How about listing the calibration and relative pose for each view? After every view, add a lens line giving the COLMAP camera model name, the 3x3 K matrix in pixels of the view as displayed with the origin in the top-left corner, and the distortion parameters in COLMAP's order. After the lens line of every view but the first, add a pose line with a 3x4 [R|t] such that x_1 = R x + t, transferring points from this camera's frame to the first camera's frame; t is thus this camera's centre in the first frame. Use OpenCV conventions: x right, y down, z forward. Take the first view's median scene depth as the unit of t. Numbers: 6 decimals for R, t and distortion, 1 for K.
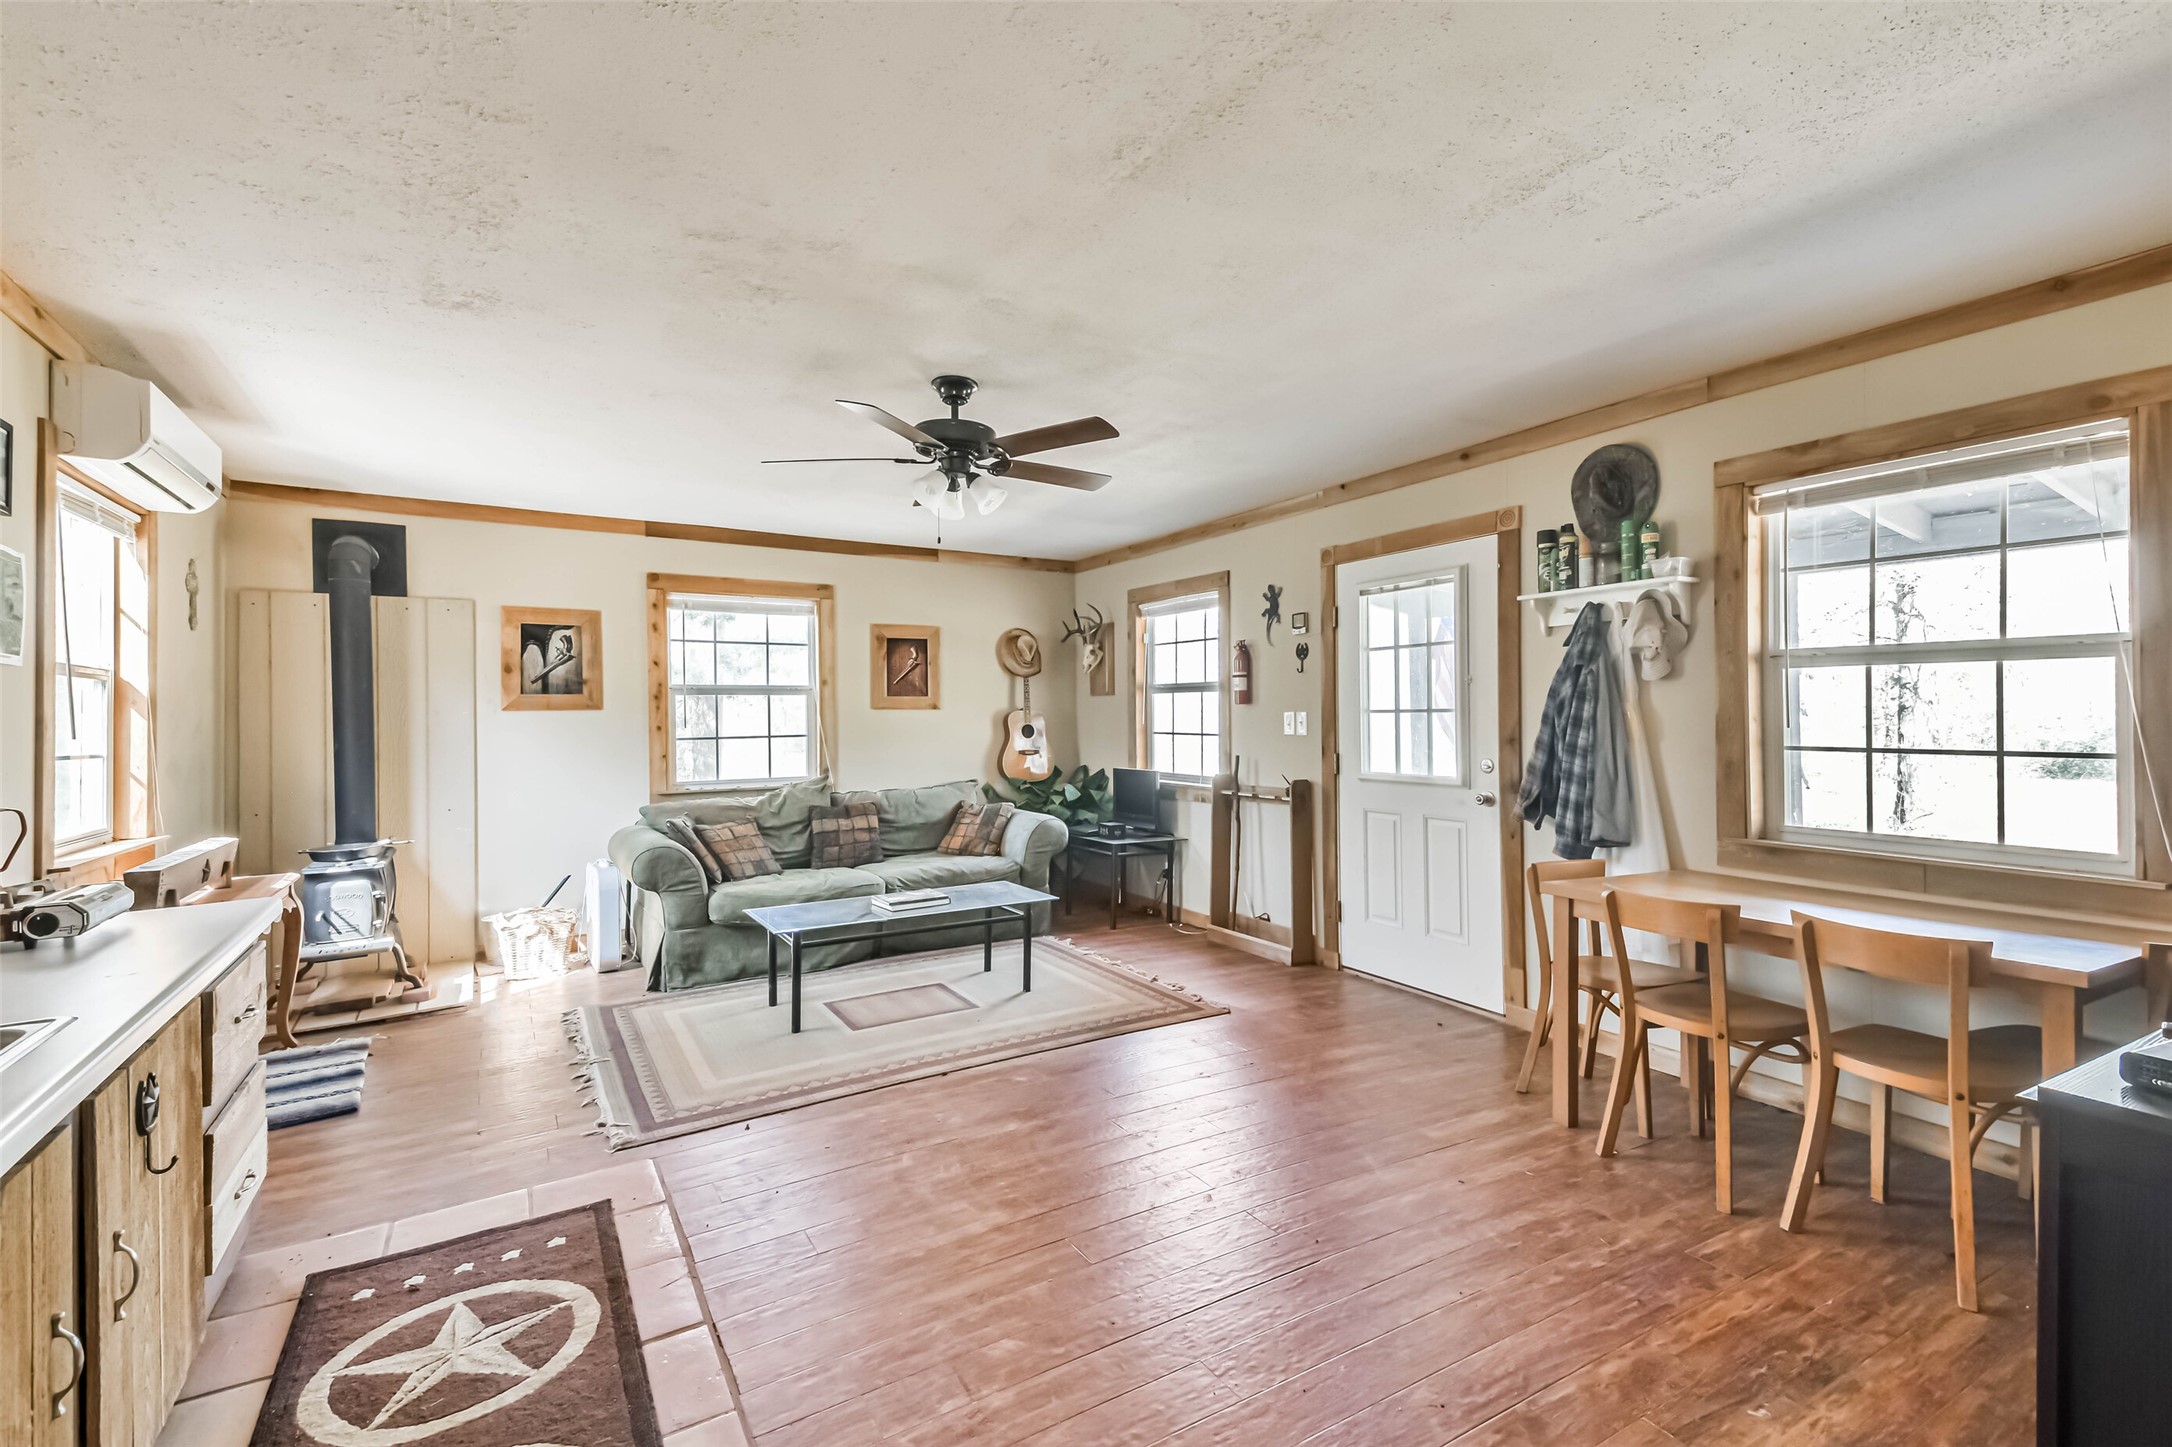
lens RADIAL K [[956.0, 0, 1085.0], [0, 956.0, 715.4], [0, 0, 1]] dist [0.049309, -0.020321]
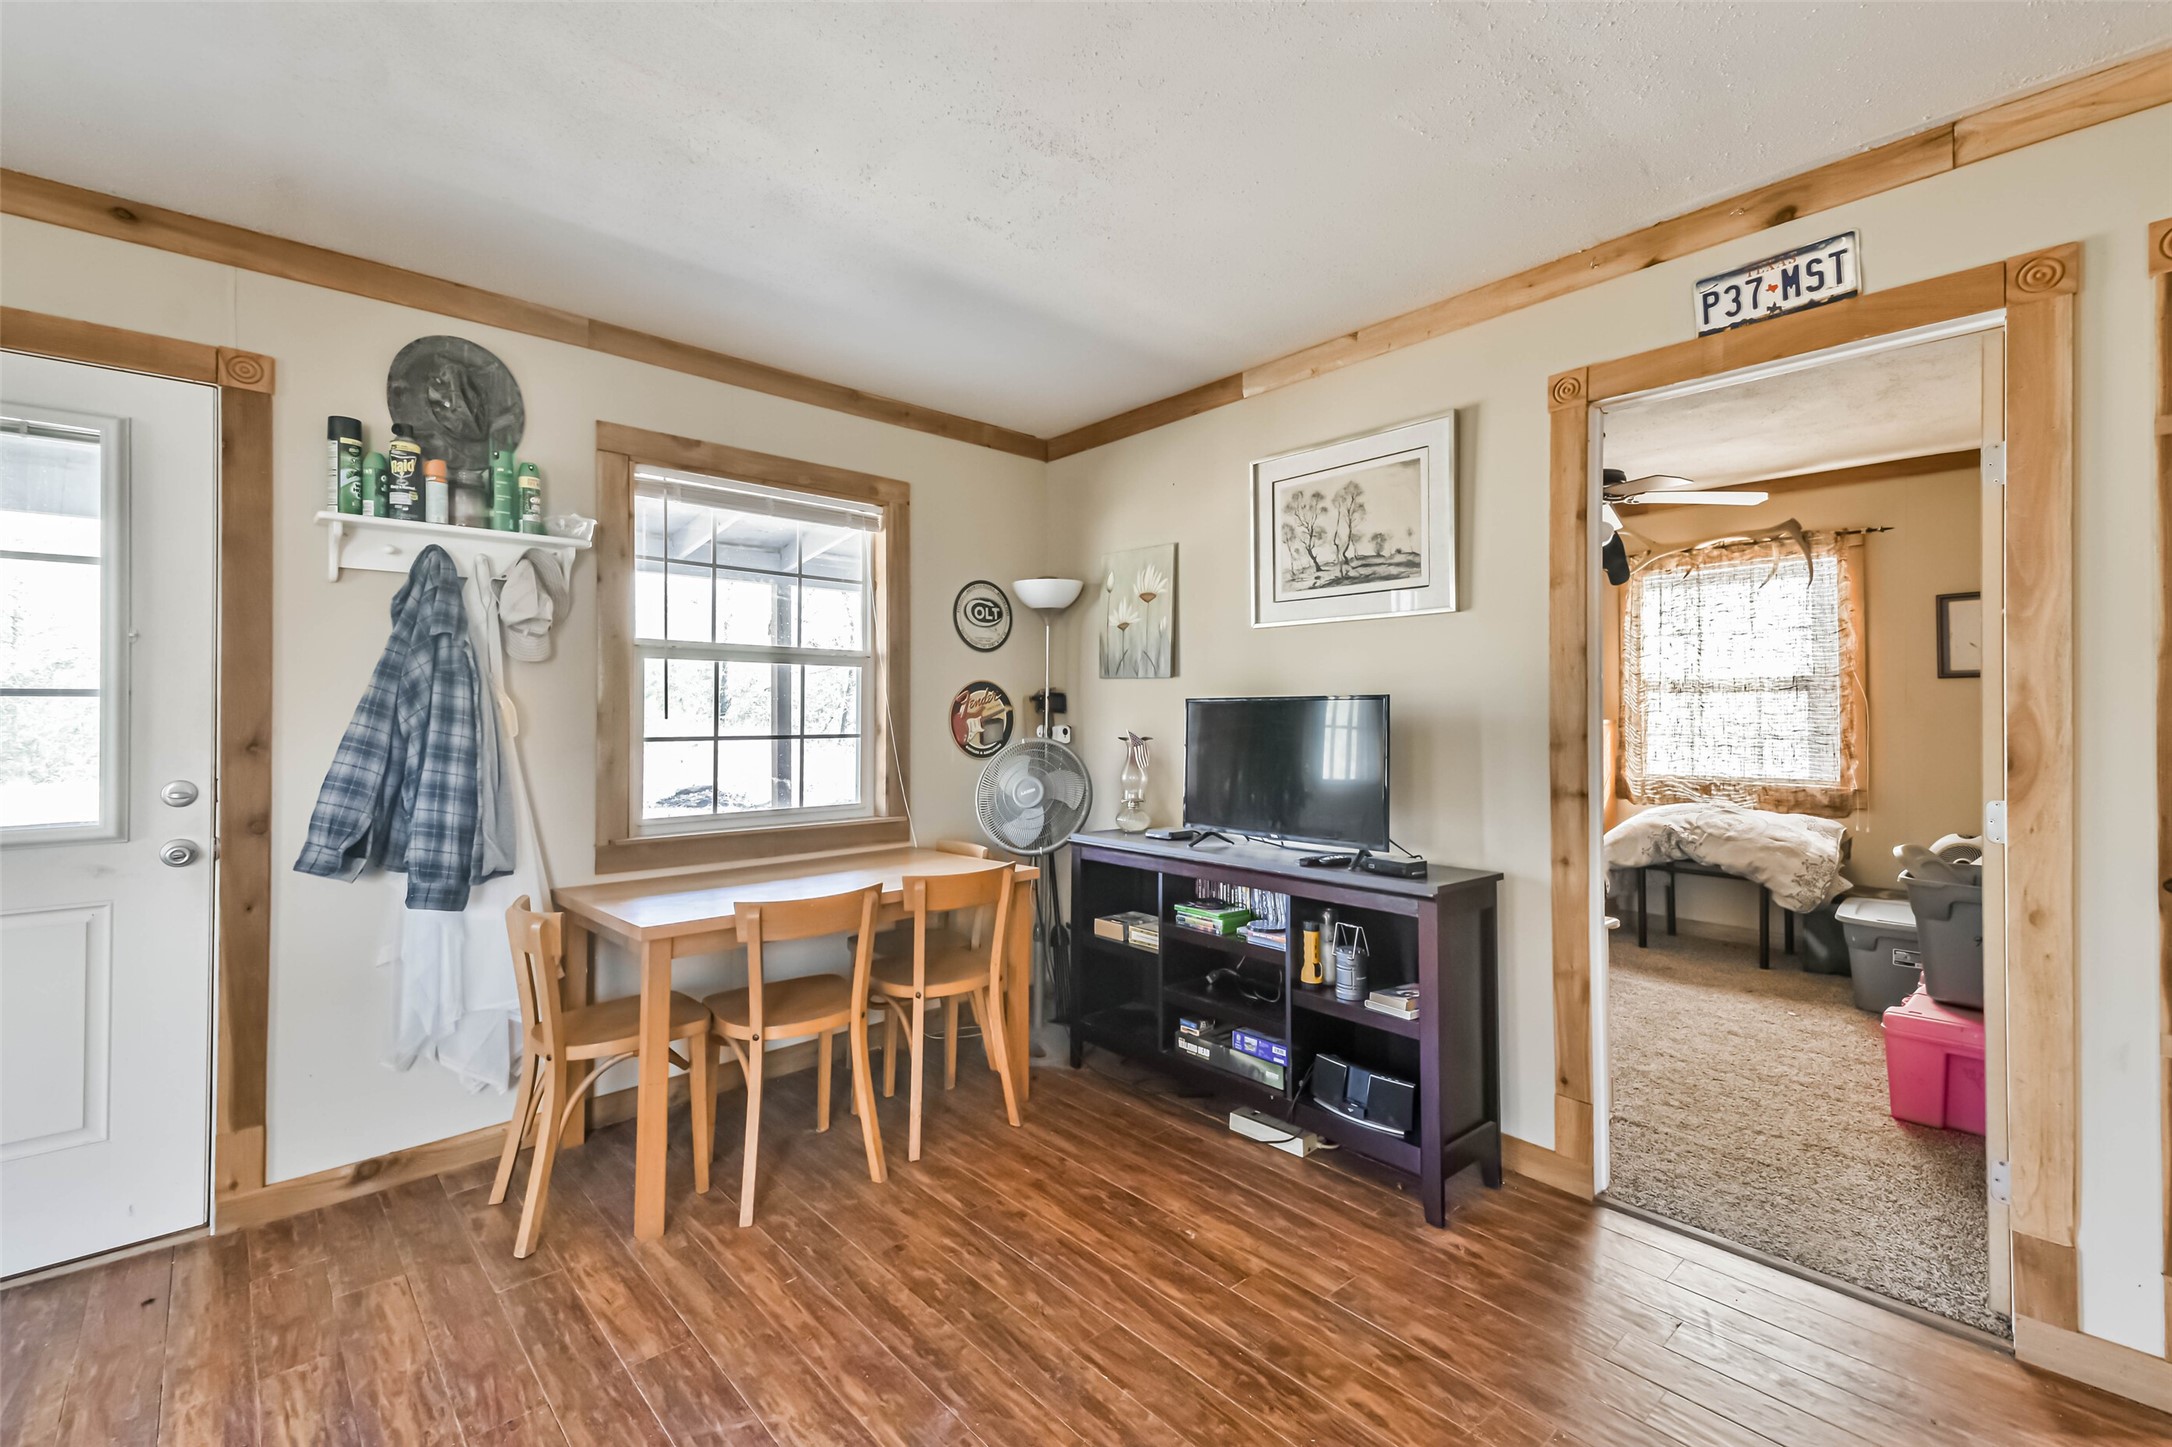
lens RADIAL K [[956.0, 0, 1083.1], [0, 956.0, 697.5], [0, 0, 1]] dist [0.049309, -0.020321]
pose [[-0.197532, 0.016437, 0.980159, -0.213425], [-0.001284, 0.999854, -0.017026, 0.005046], [-0.980295, -0.004622, -0.197483, 0.525915]]
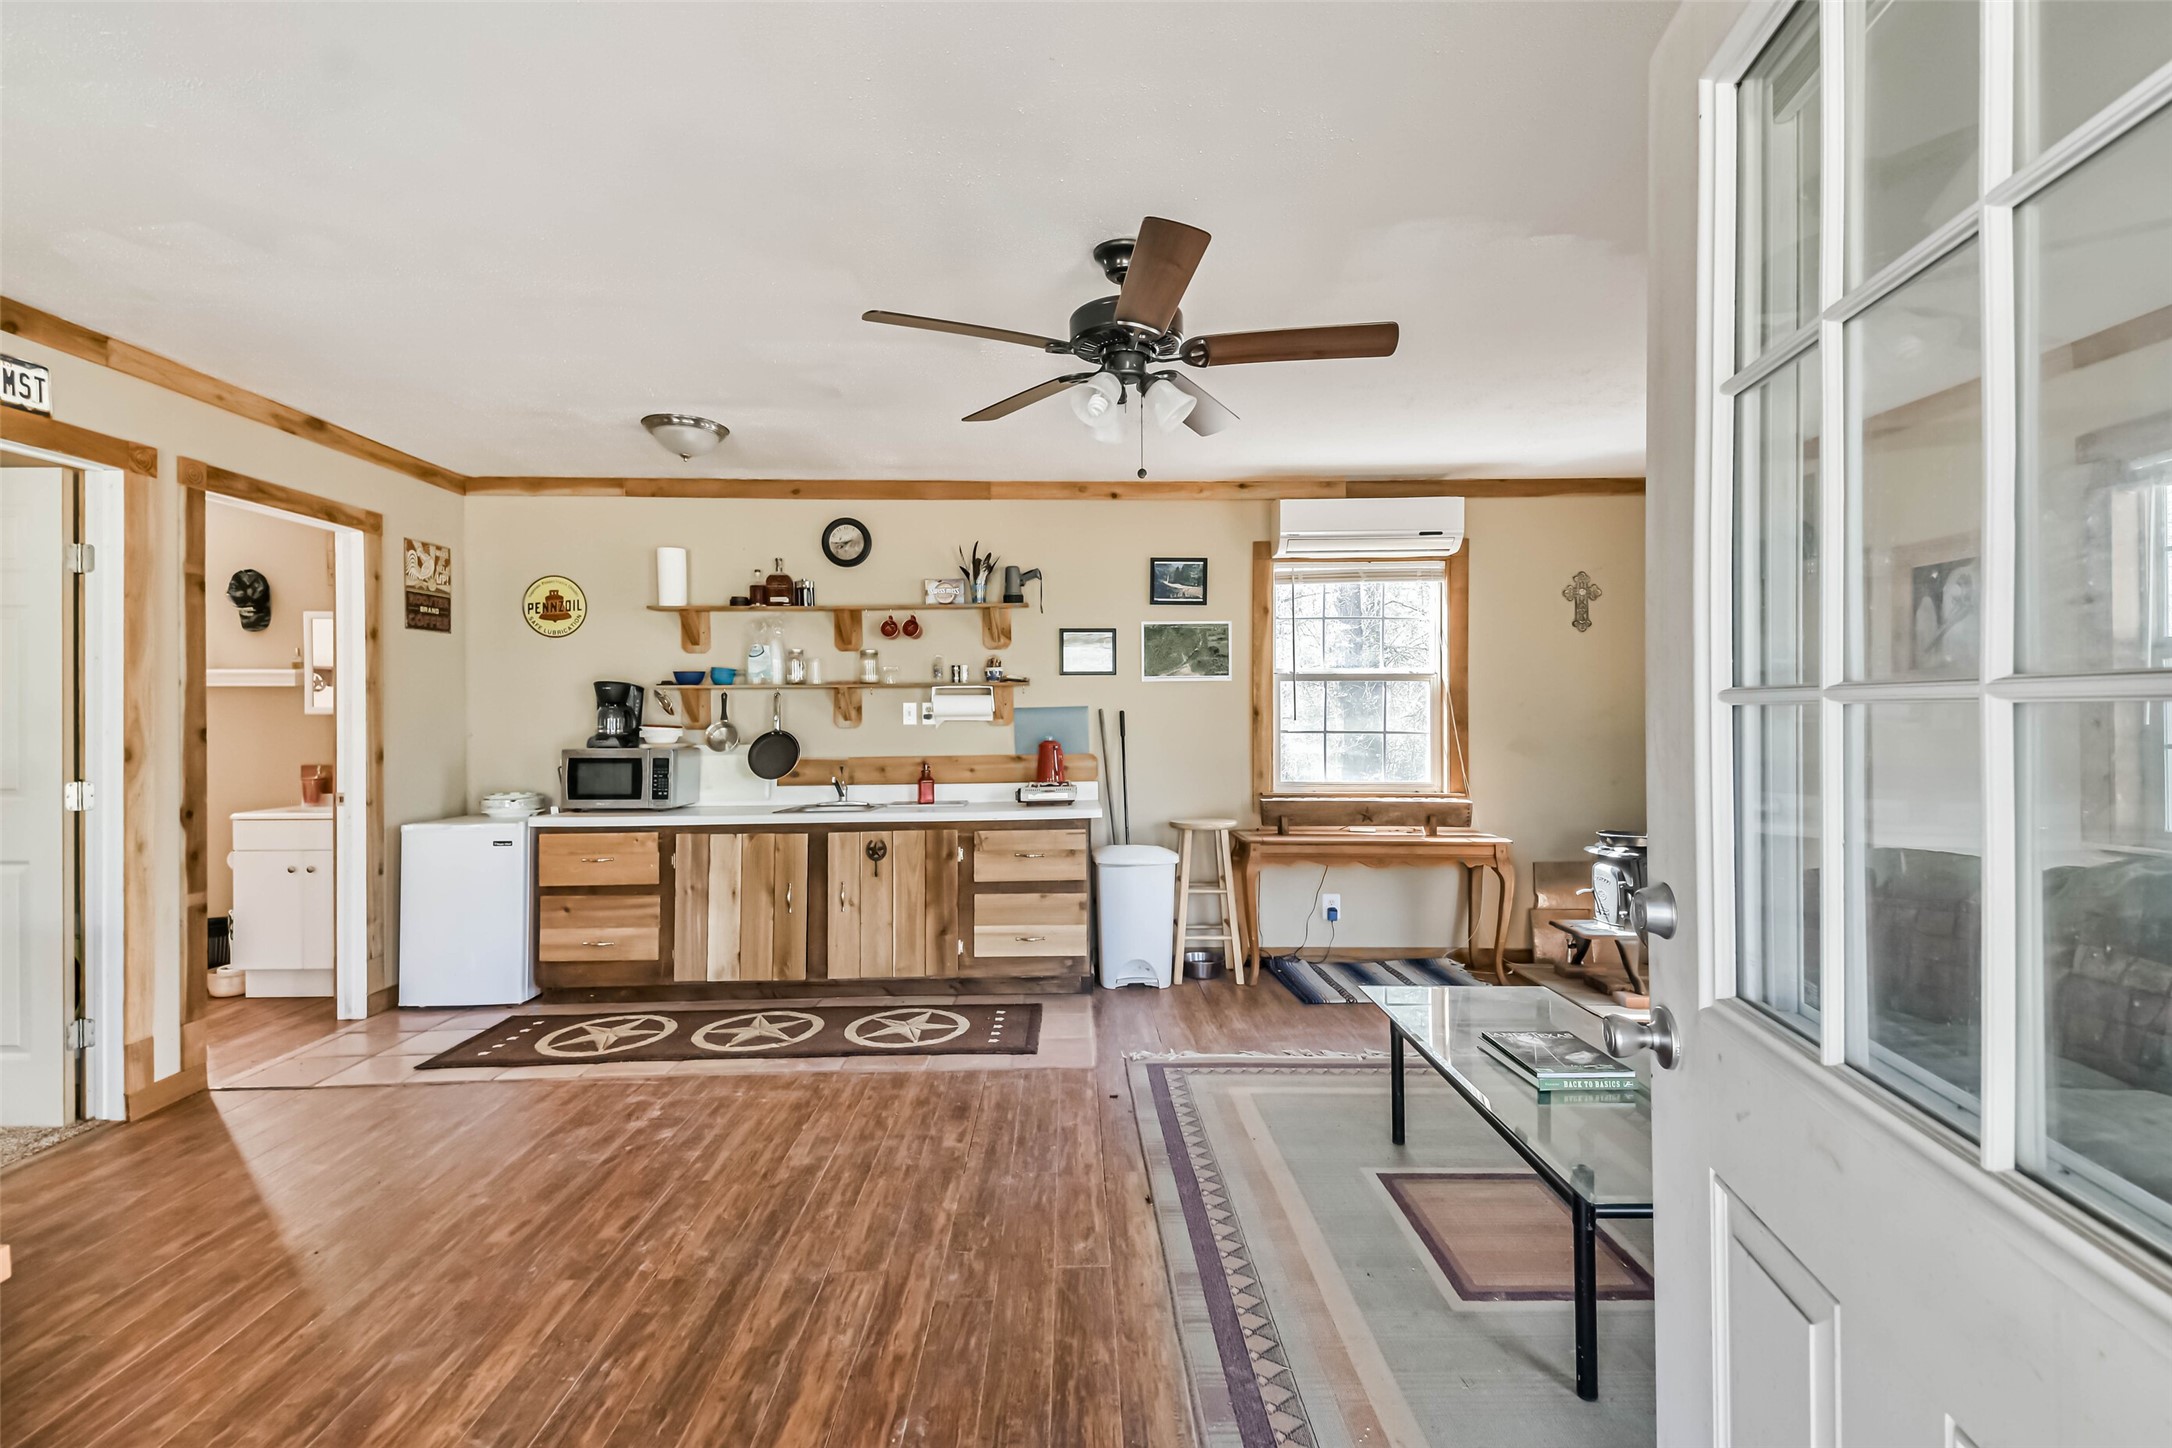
lens RADIAL K [[956.0, 0, 1091.7], [0, 956.0, 707.3], [0, 0, 1]] dist [0.049309, -0.020321]
pose [[-0.494316, 0.005581, -0.869265, 0.367508], [0.008847, 0.999960, 0.001390, -0.002368], [0.869237, -0.007004, -0.494345, 0.953754]]
